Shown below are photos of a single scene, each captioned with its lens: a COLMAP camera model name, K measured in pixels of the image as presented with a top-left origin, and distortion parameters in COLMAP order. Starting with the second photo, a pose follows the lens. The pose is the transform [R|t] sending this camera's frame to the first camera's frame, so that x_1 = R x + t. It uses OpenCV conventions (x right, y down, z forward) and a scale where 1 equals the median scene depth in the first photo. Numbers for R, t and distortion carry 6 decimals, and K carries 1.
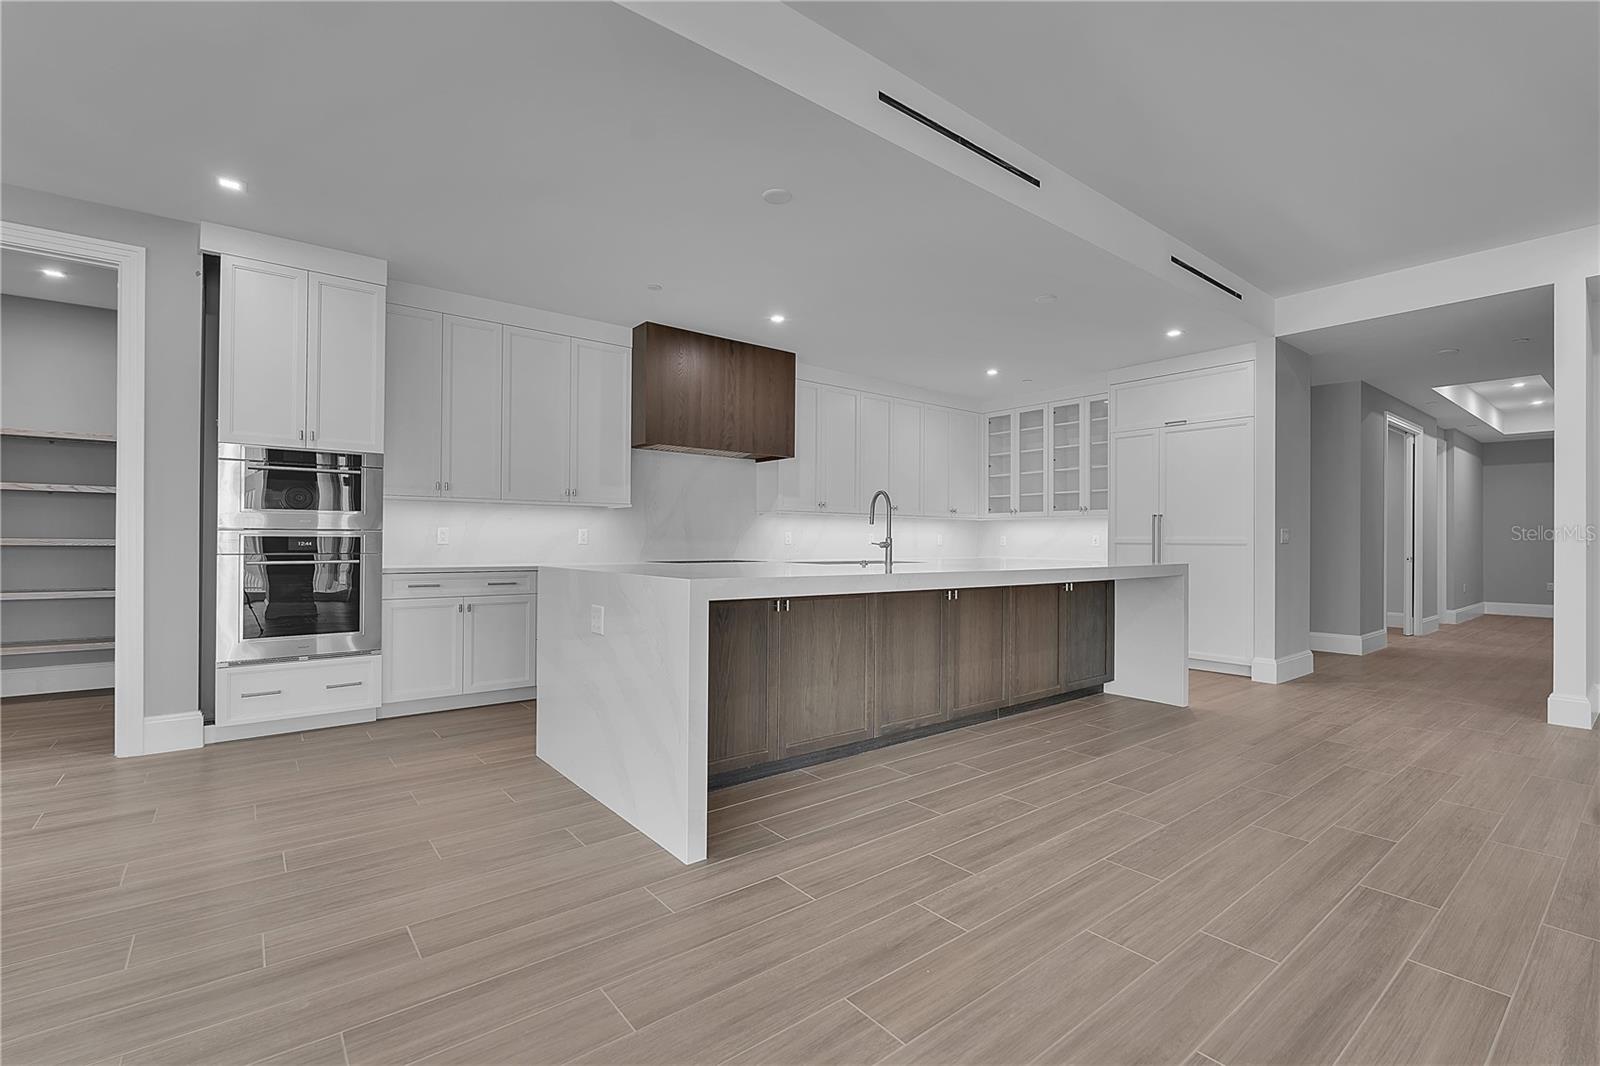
lens RADIAL K [[708.7, 0, 794.9], [0, 708.7, 534.7], [0, 0, 1]] dist [-0.003598, 0.000038]
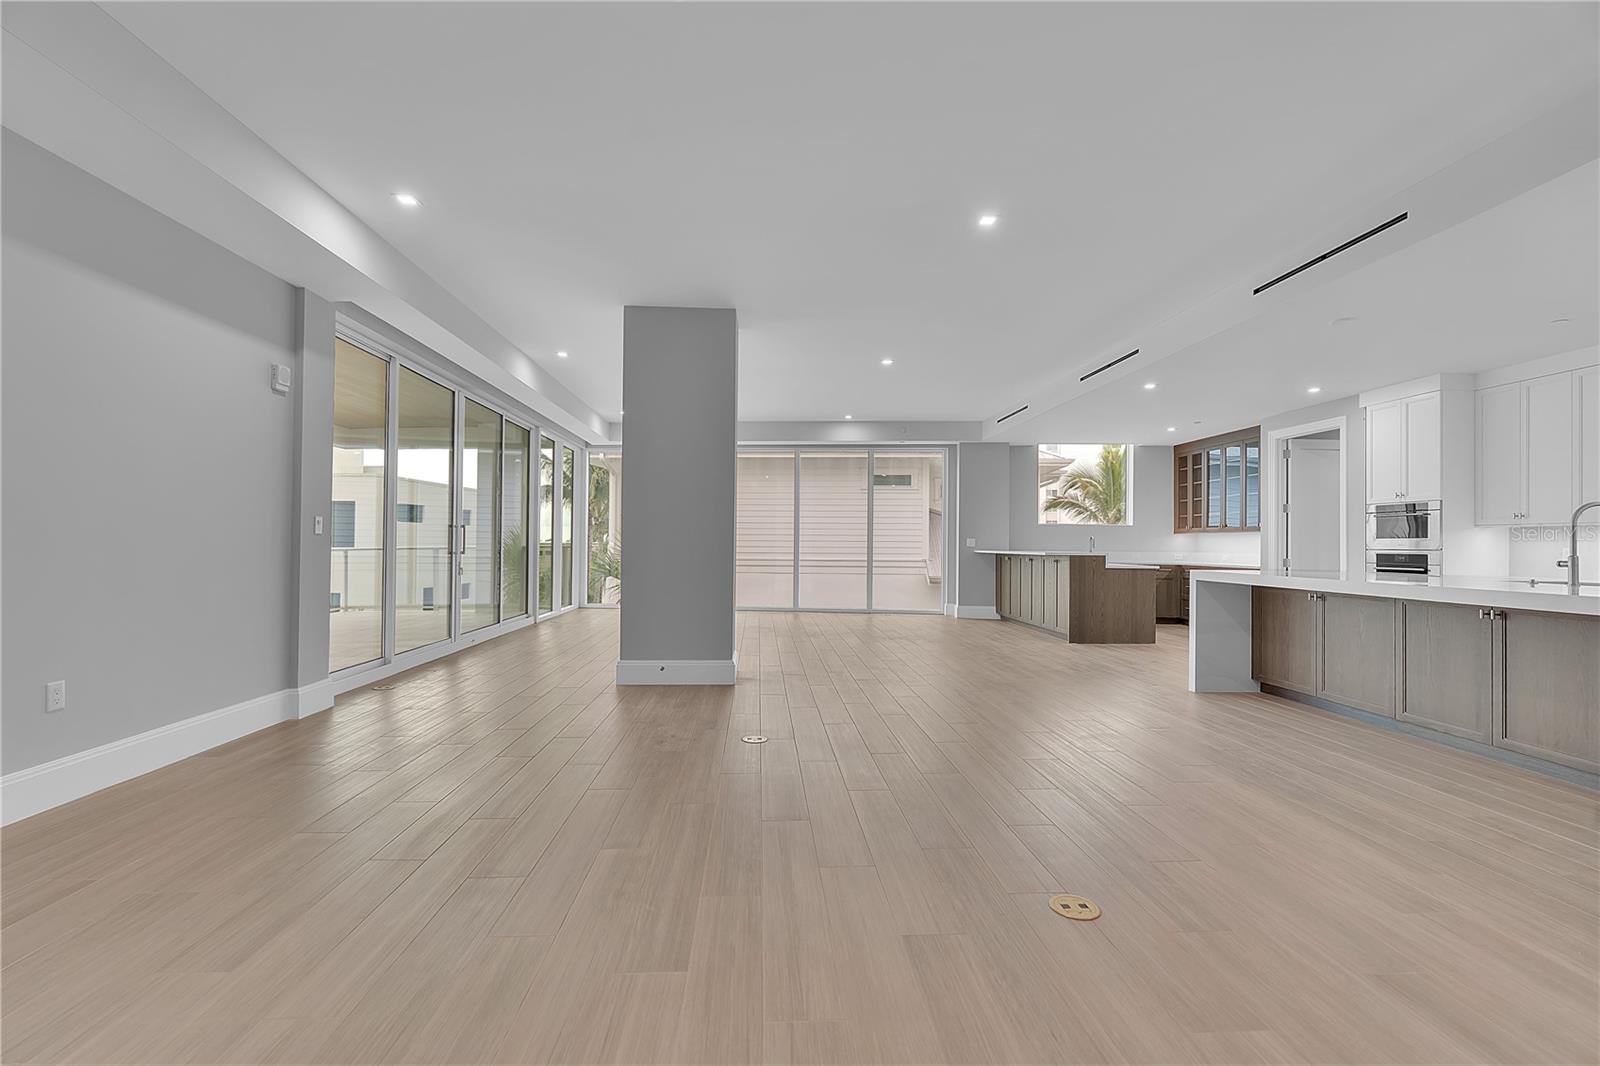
lens RADIAL K [[708.7, 0, 794.9], [0, 708.7, 534.7], [0, 0, 1]] dist [-0.003598, 0.000038]
pose [[-0.573218, -0.022515, -0.819093, 1.155667], [-0.010065, 0.999740, -0.020437, 0.004486], [0.819341, -0.003471, -0.573296, 0.580062]]
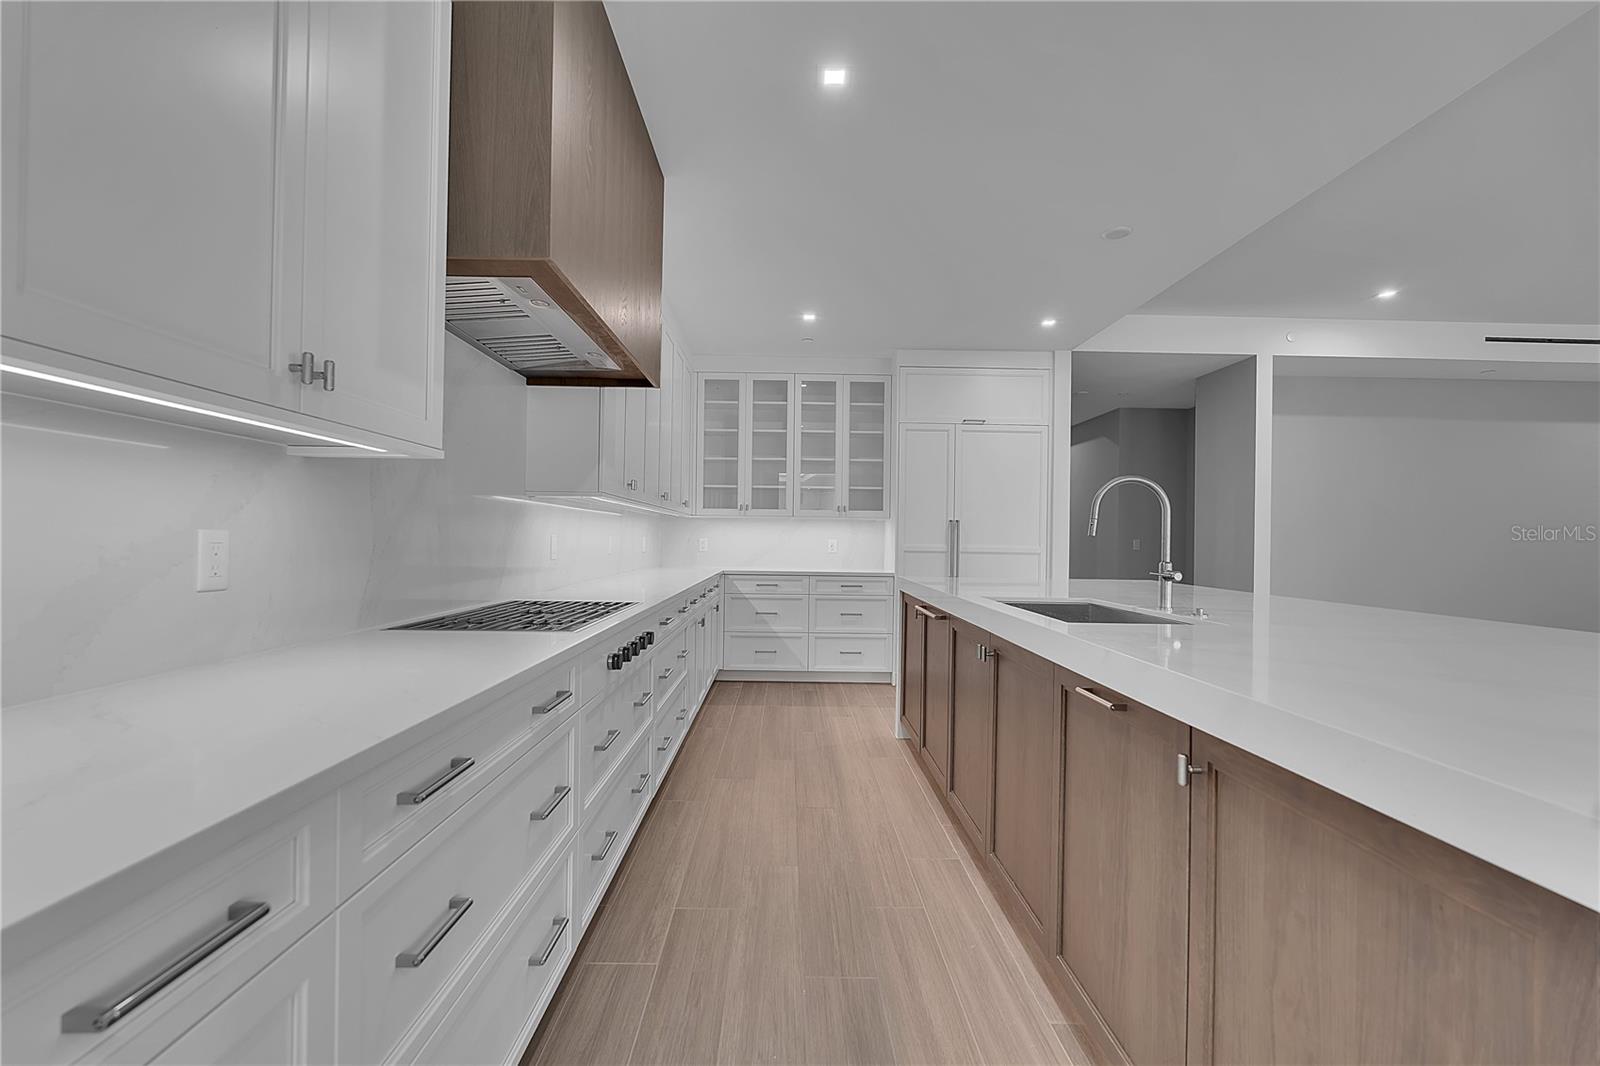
lens RADIAL K [[698.1, 0, 801.3], [0, 698.1, 536.3], [0, 0, 1]] dist [-0.004631, 0.000038]
pose [[0.606579, 0.007616, 0.794987, -0.376260], [-0.018024, 0.999829, 0.004175, -0.009406], [-0.794819, -0.016861, 0.606612, 0.737556]]
